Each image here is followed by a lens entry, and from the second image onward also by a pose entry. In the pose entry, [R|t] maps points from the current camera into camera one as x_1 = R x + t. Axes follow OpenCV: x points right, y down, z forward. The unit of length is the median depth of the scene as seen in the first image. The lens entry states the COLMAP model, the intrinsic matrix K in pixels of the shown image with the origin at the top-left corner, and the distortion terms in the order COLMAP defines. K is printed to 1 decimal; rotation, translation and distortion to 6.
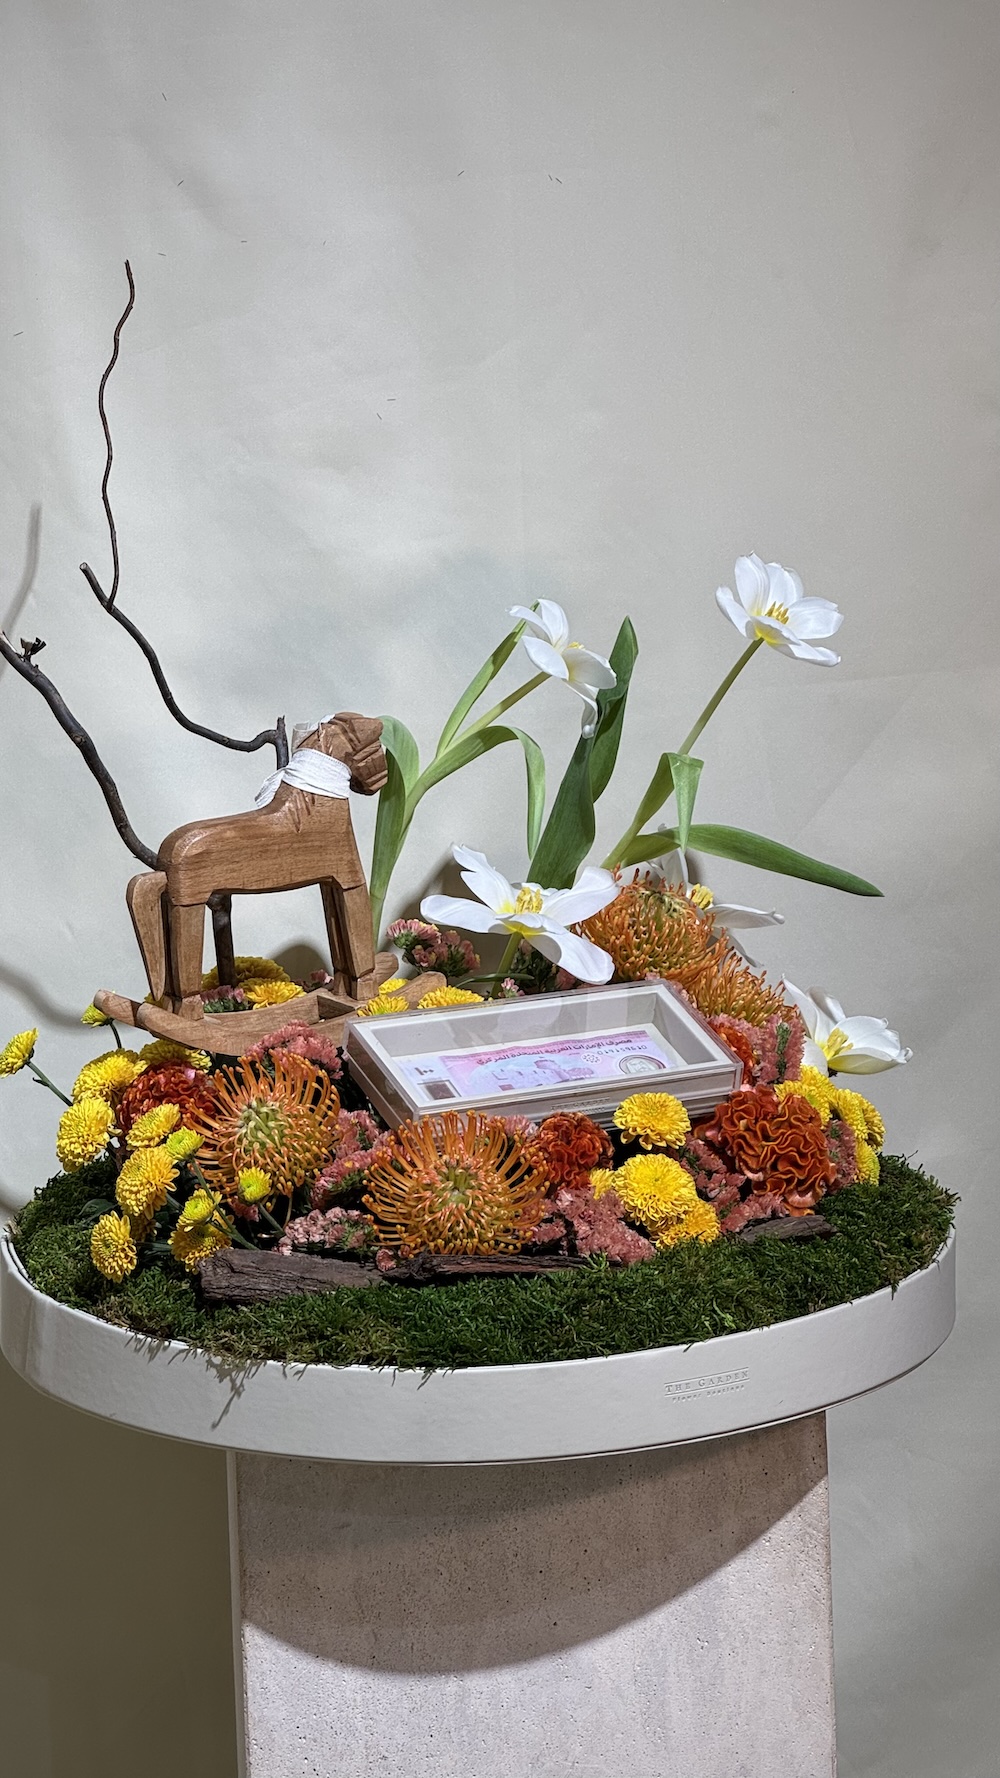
lens RADIAL K [[4036.3, 0, 507.2], [0, 4036.3, 876.2], [0, 0, 1]] dist [0.360470, 0.000000]
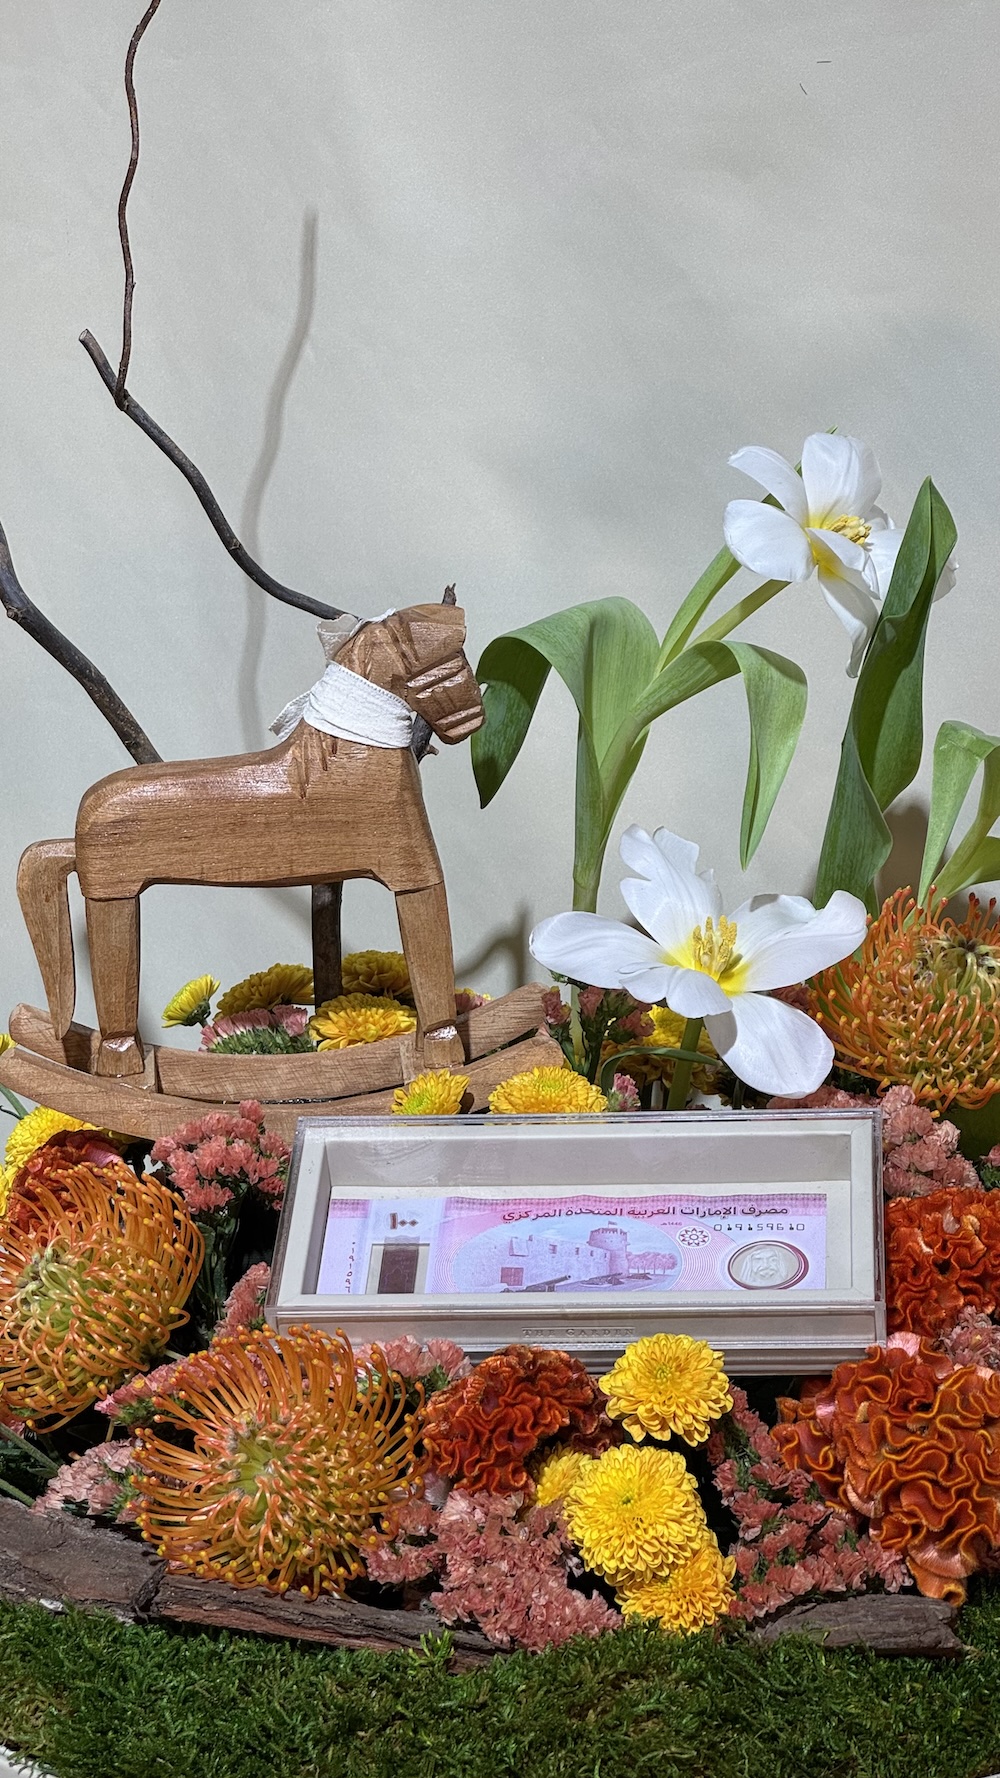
lens RADIAL K [[4036.3, 0, 509.3], [0, 4036.3, 880.4], [0, 0, 1]] dist [0.360470, 0.000000]
pose [[0.875428, 0.131178, -0.465208, 0.270943], [-0.074847, 0.987649, 0.137647, -0.087509], [0.477519, -0.085681, 0.874434, 0.477958]]
